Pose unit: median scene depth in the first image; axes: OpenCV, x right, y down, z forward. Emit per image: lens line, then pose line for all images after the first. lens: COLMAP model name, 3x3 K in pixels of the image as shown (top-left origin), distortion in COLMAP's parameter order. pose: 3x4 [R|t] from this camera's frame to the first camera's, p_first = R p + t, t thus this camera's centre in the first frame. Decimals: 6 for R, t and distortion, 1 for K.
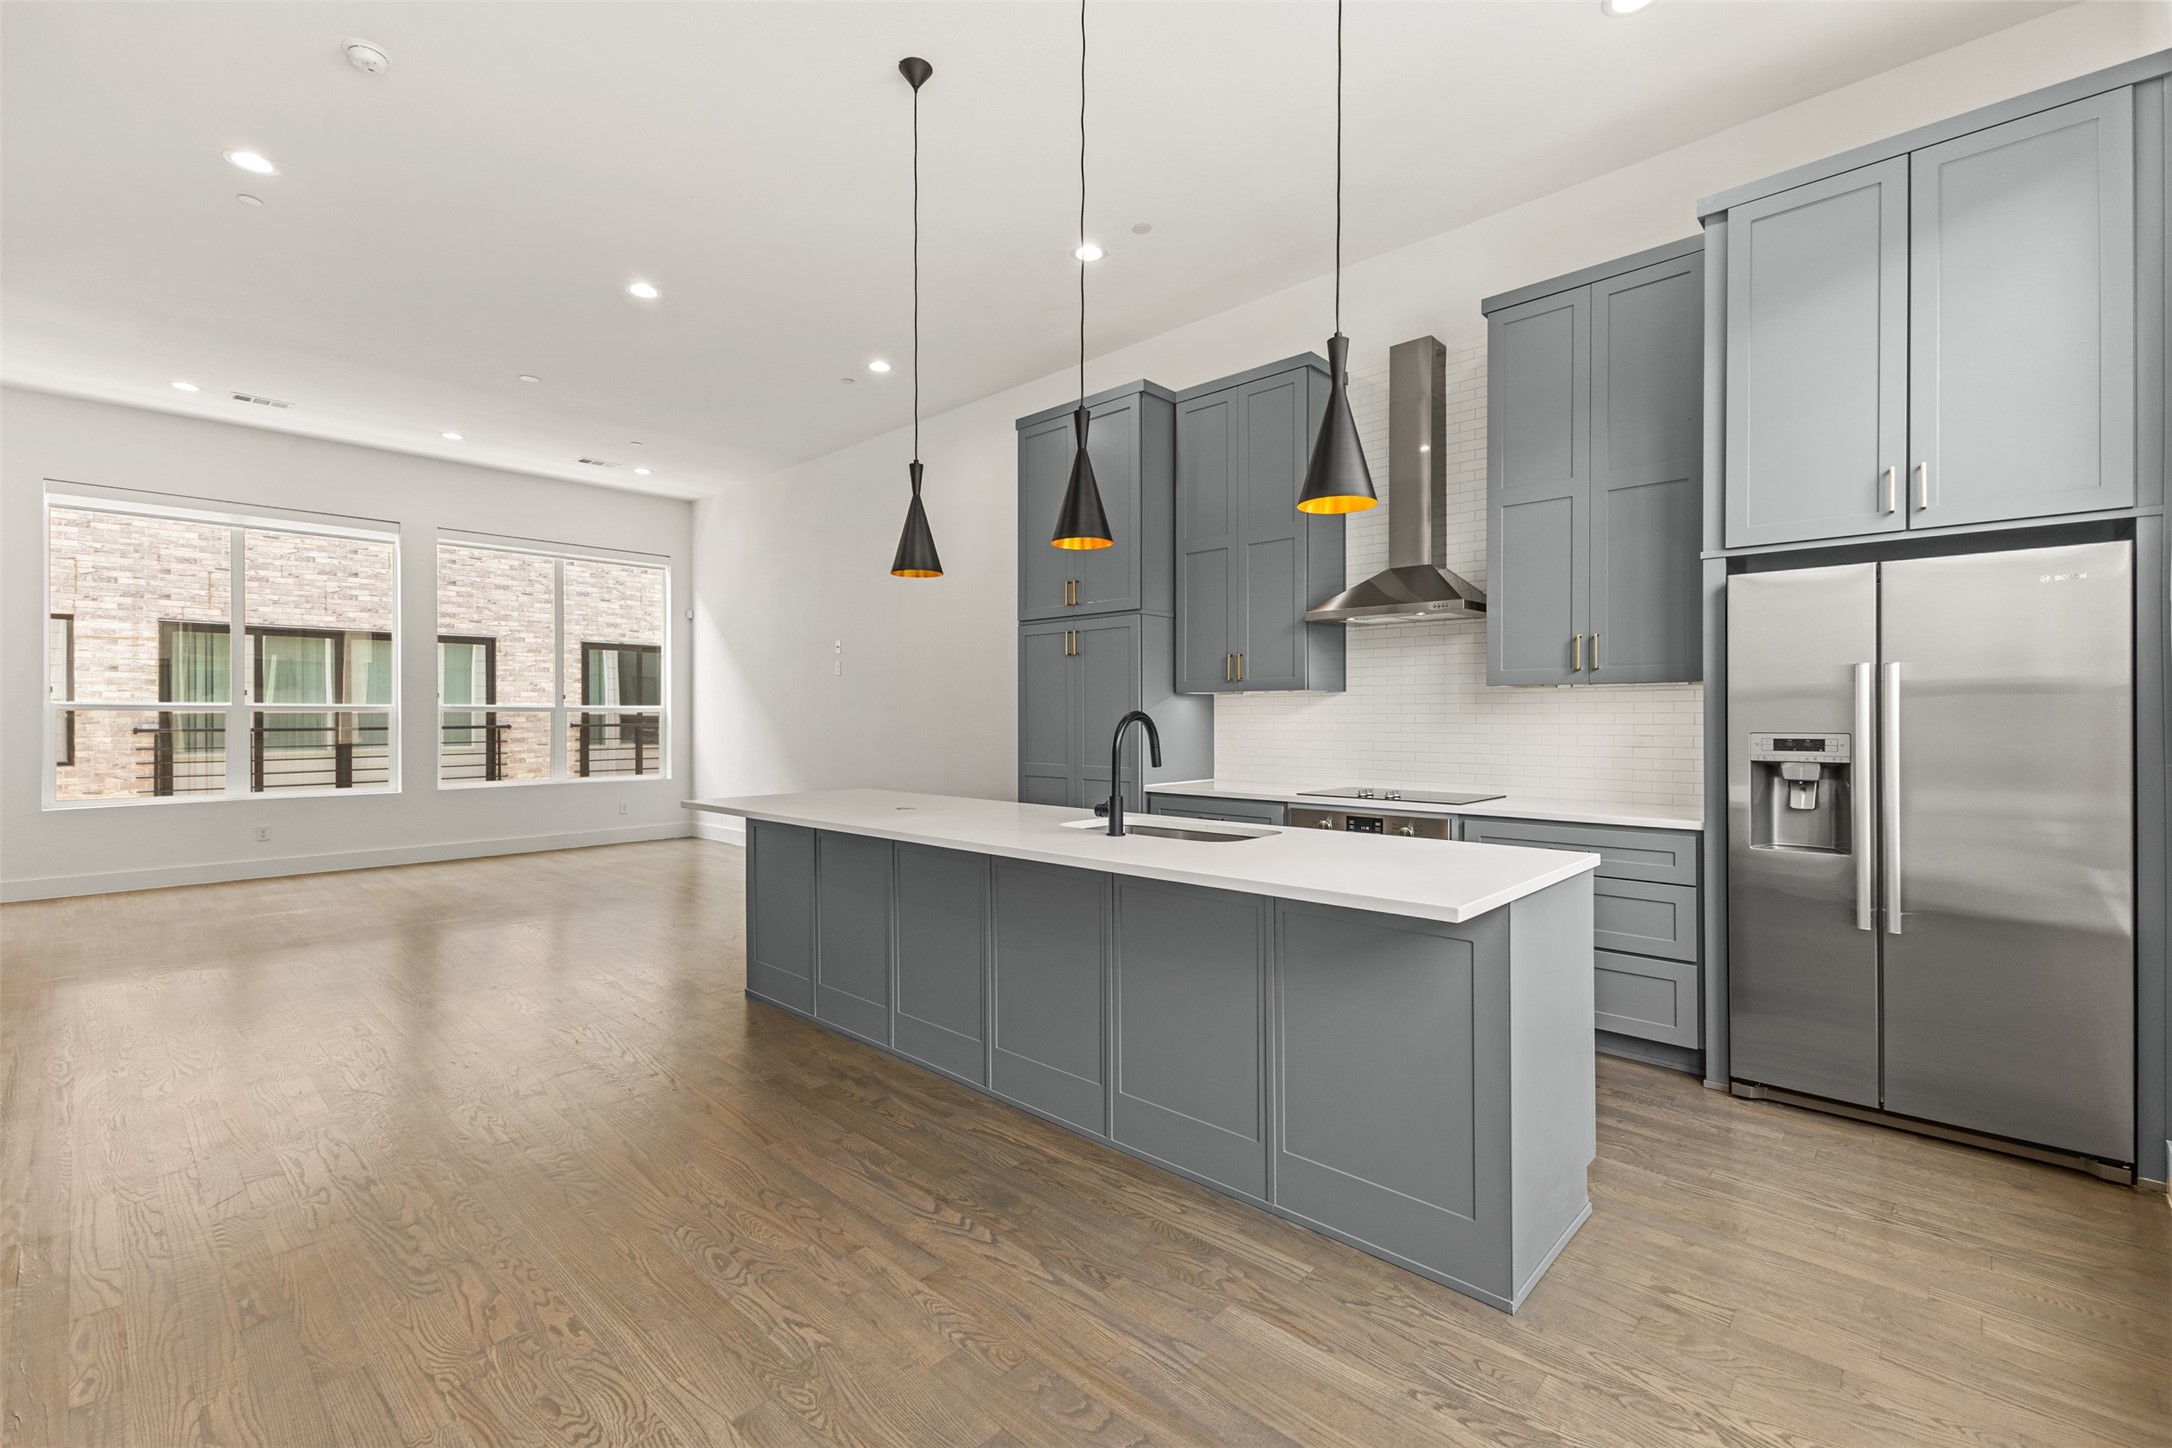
lens RADIAL K [[923.9, 0, 1092.0], [0, 923.9, 718.3], [0, 0, 1]] dist [0.002248, 0.000217]
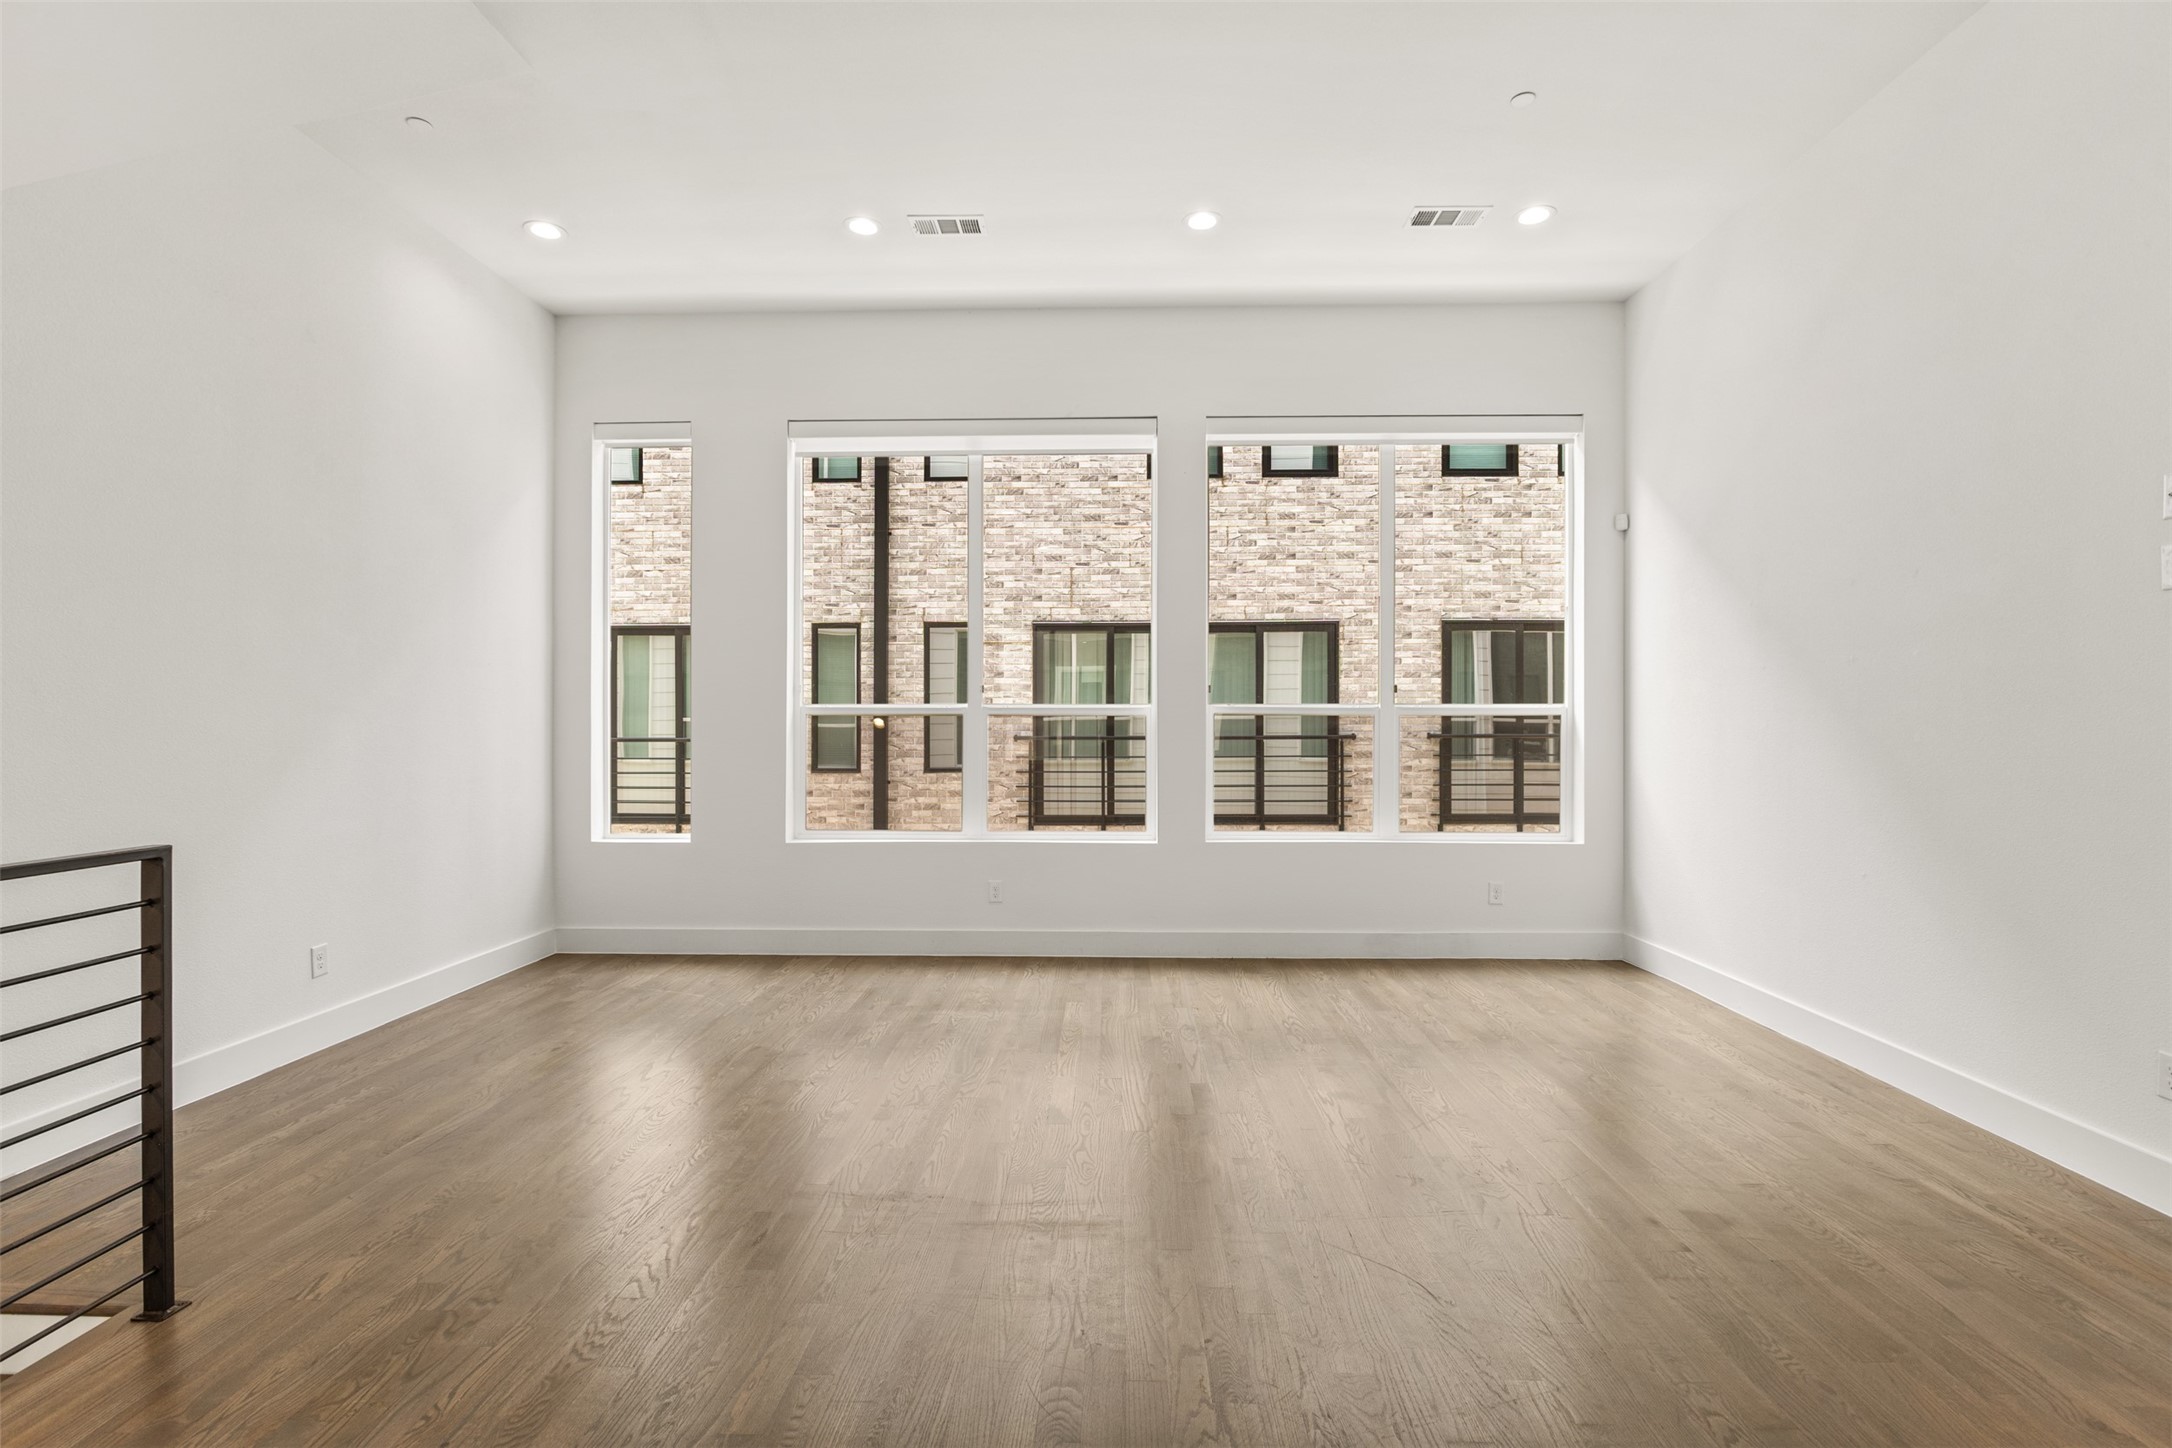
lens RADIAL K [[1007.1, 0, 1093.7], [0, 1007.1, 724.5], [0, 0, 1]] dist [-0.005621, 0.000198]
pose [[0.657998, 0.001401, -0.753019, -0.179160], [-0.002011, 0.999998, 0.000103, -0.000882], [0.753017, 0.001447, 0.657999, 0.358517]]
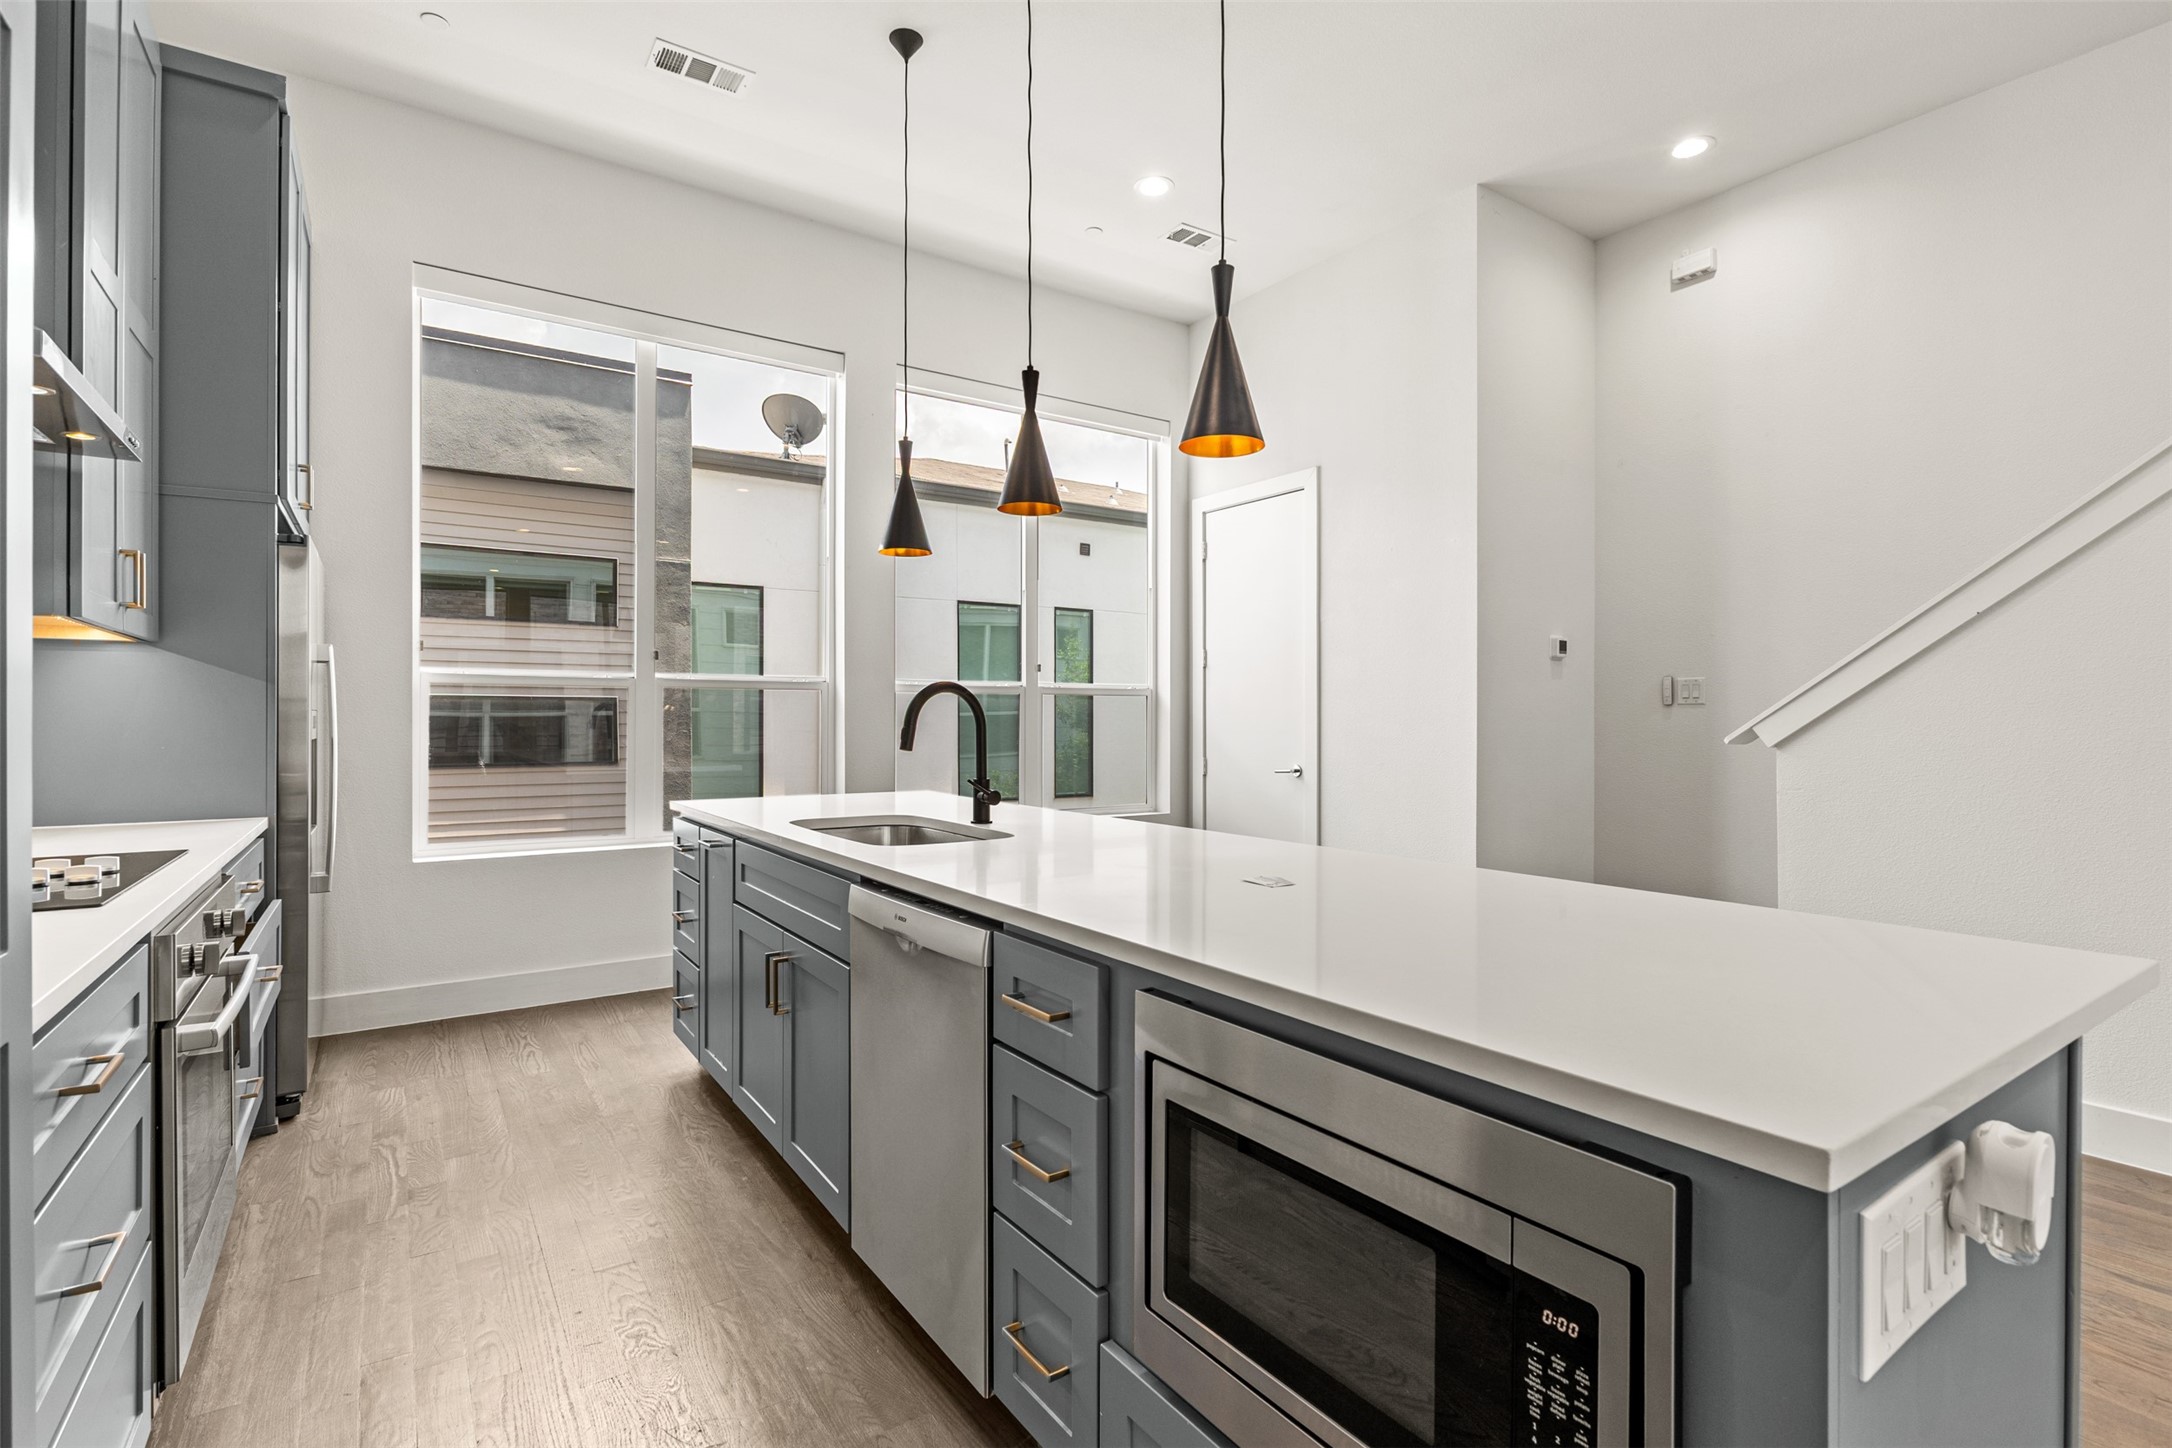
lens RADIAL K [[1021.3, 0, 1095.5], [0, 1021.3, 717.9], [0, 0, 1]] dist [-0.003835, -0.000880]
pose [[-0.973141, -0.000386, 0.230211, -0.074162], [0.000329, 0.999995, 0.003068, 0.005571], [-0.230211, 0.003062, -0.973136, 0.469937]]
